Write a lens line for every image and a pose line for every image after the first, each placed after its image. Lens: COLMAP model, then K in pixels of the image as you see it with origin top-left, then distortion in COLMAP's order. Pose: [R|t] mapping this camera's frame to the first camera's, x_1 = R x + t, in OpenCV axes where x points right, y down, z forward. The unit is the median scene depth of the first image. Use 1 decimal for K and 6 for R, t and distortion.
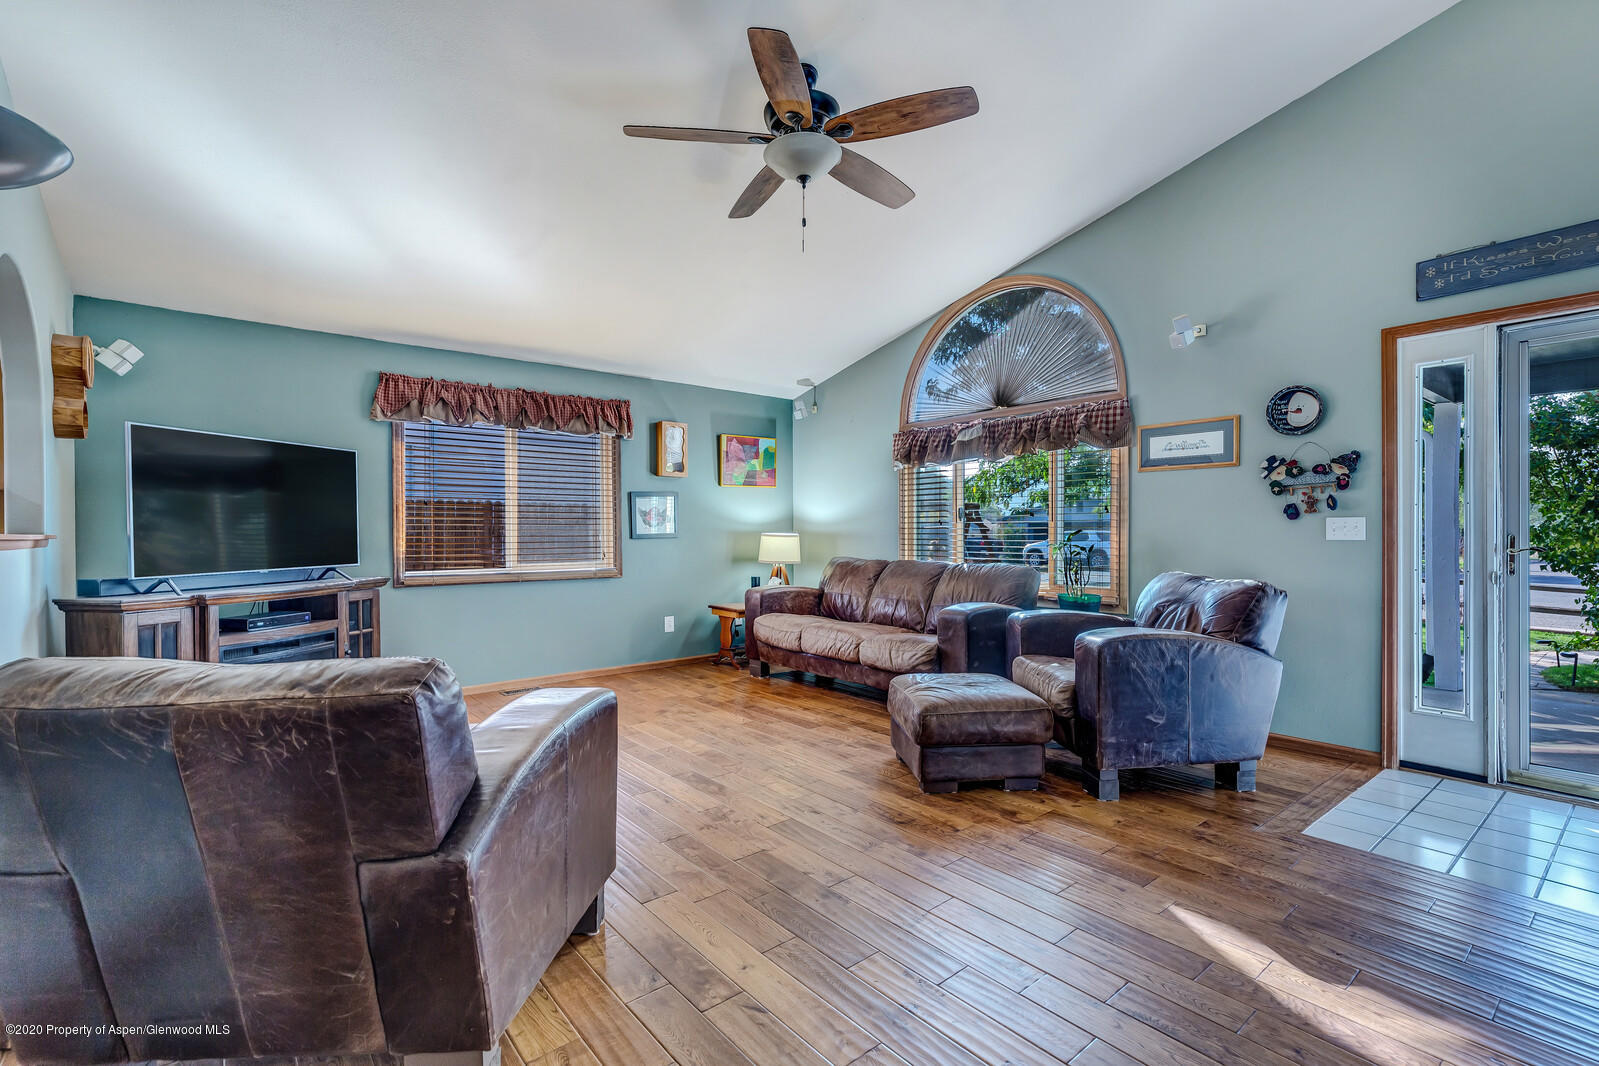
lens RADIAL K [[729.6, 0, 799.4], [0, 729.6, 534.6], [0, 0, 1]] dist [-0.001009, -0.000240]
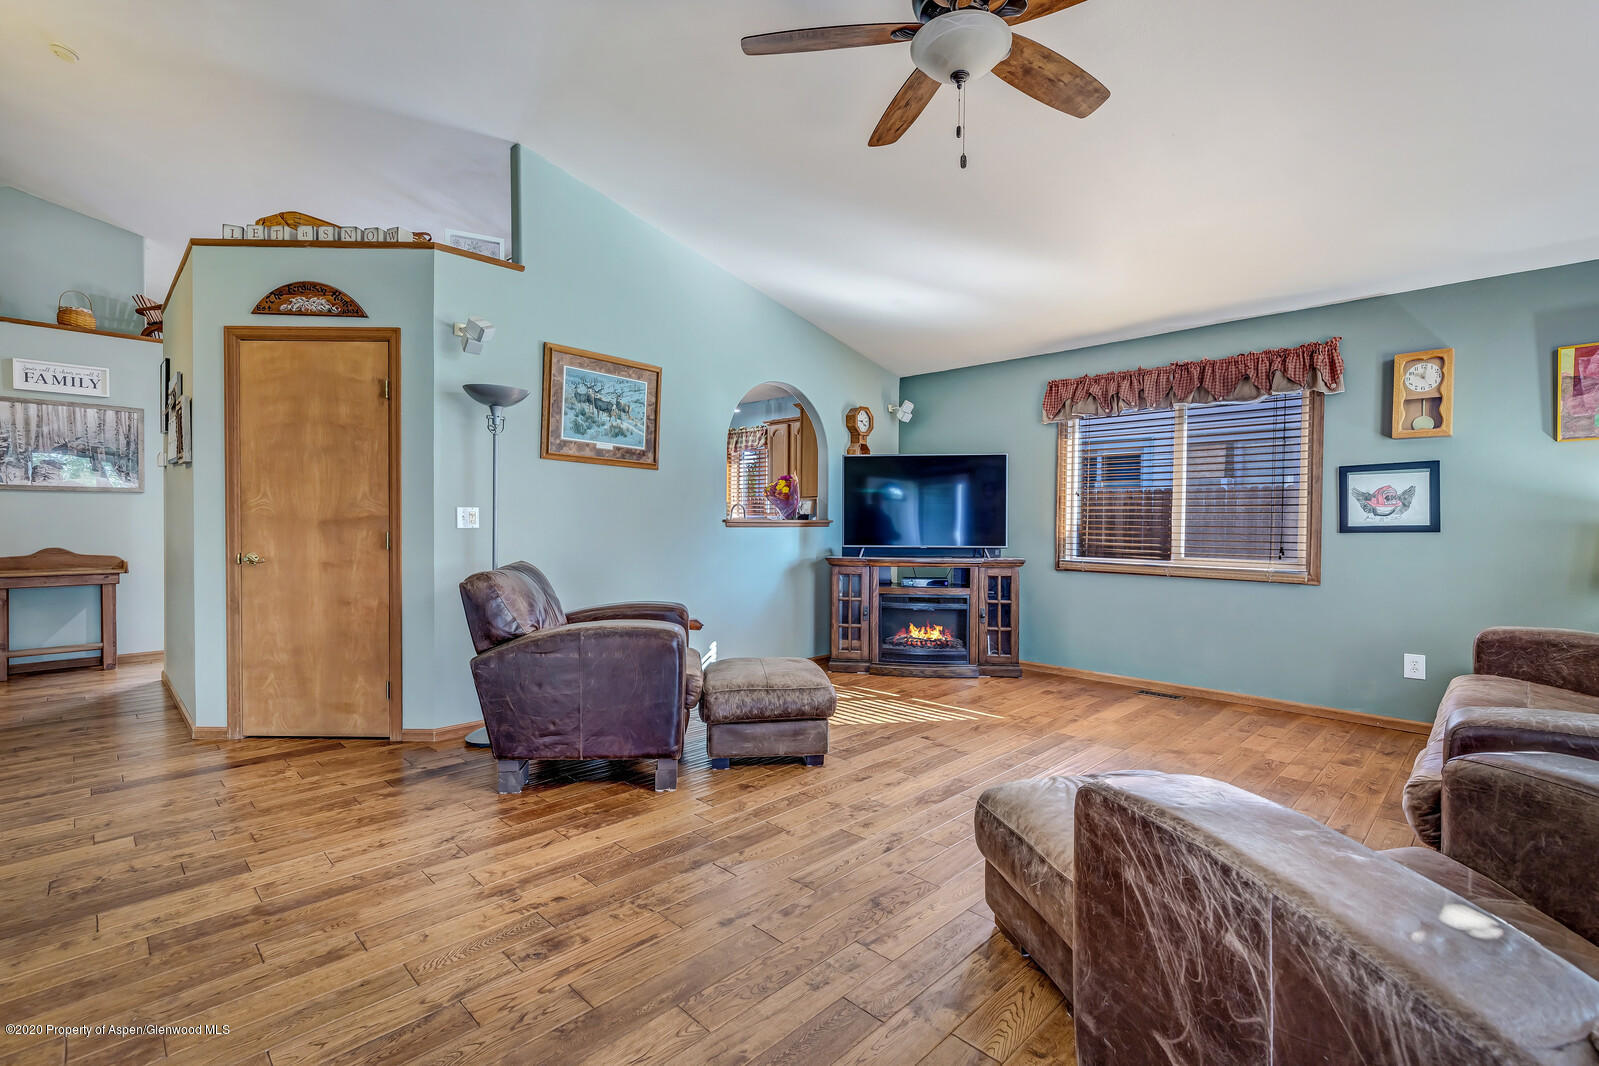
lens RADIAL K [[729.6, 0, 799.5], [0, 729.6, 525.8], [0, 0, 1]] dist [-0.001009, -0.000240]
pose [[0.081602, 0.012385, -0.996588, 0.477033], [-0.010531, 0.999878, 0.011563, -0.003767], [0.996609, 0.009551, 0.081723, 0.458826]]
